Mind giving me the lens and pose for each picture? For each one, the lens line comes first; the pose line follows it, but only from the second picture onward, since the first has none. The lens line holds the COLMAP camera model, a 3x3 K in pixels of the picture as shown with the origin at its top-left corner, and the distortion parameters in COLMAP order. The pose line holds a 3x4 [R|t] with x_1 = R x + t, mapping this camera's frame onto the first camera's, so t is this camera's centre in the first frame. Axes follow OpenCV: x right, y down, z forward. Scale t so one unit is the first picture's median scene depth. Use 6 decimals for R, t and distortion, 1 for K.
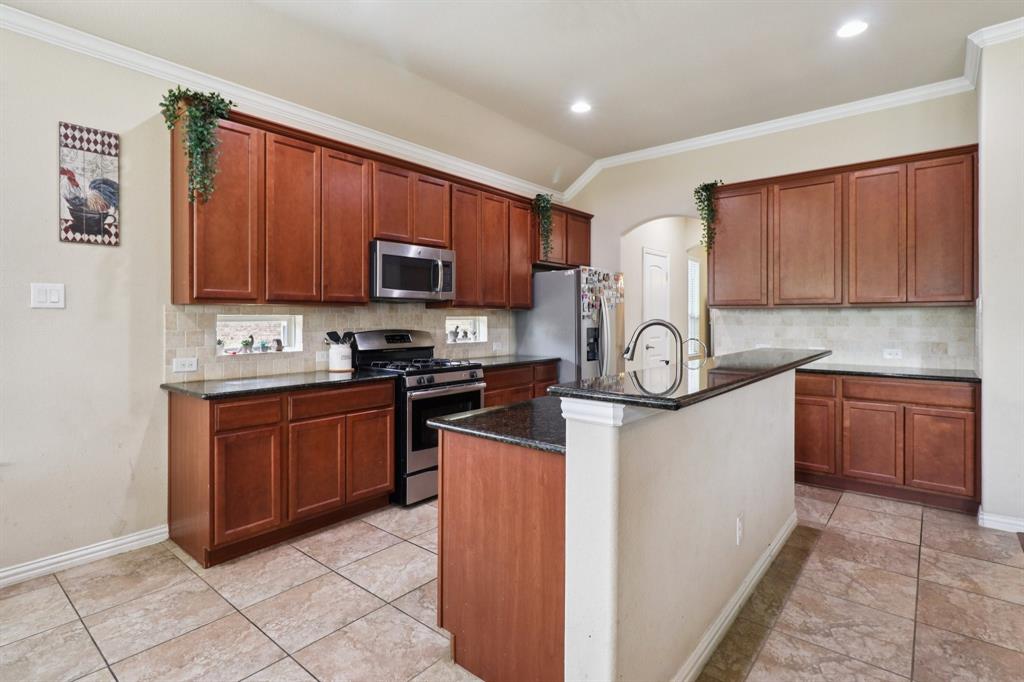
lens RADIAL K [[507.8, 0, 509.9], [0, 507.8, 321.2], [0, 0, 1]] dist [0.000362, -0.000351]
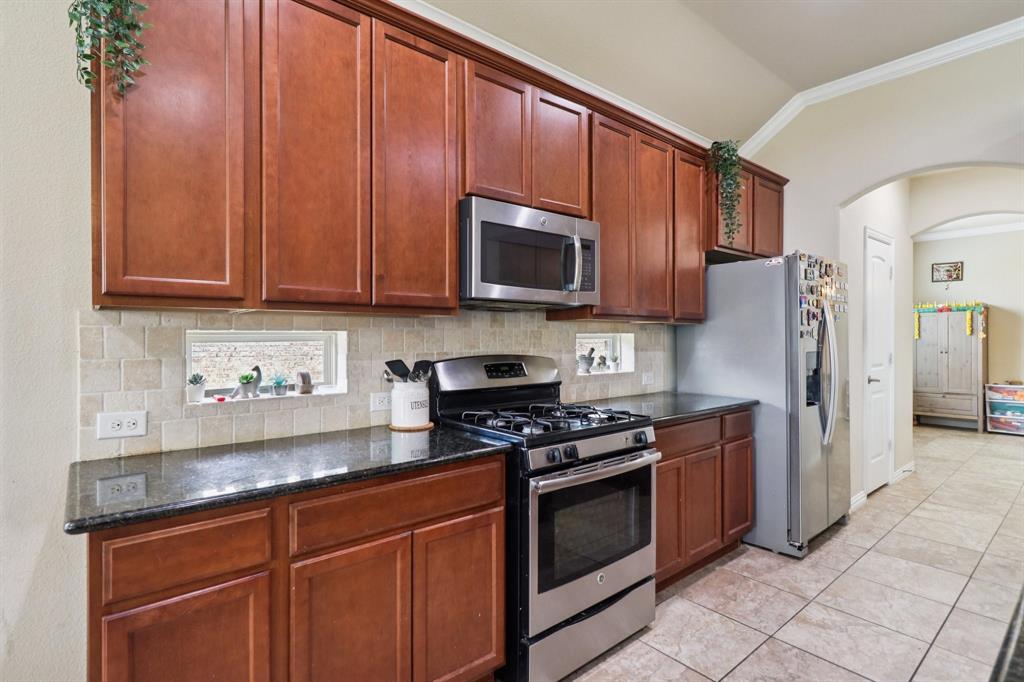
lens RADIAL K [[506.7, 0, 512.0], [0, 506.7, 341.0], [0, 0, 1]] dist [0.002616, 0.000485]
pose [[0.985682, 0.001073, -0.168614, -0.121047], [-0.000356, 0.999991, 0.004284, -0.002897], [0.168617, -0.004162, 0.985673, 0.445801]]
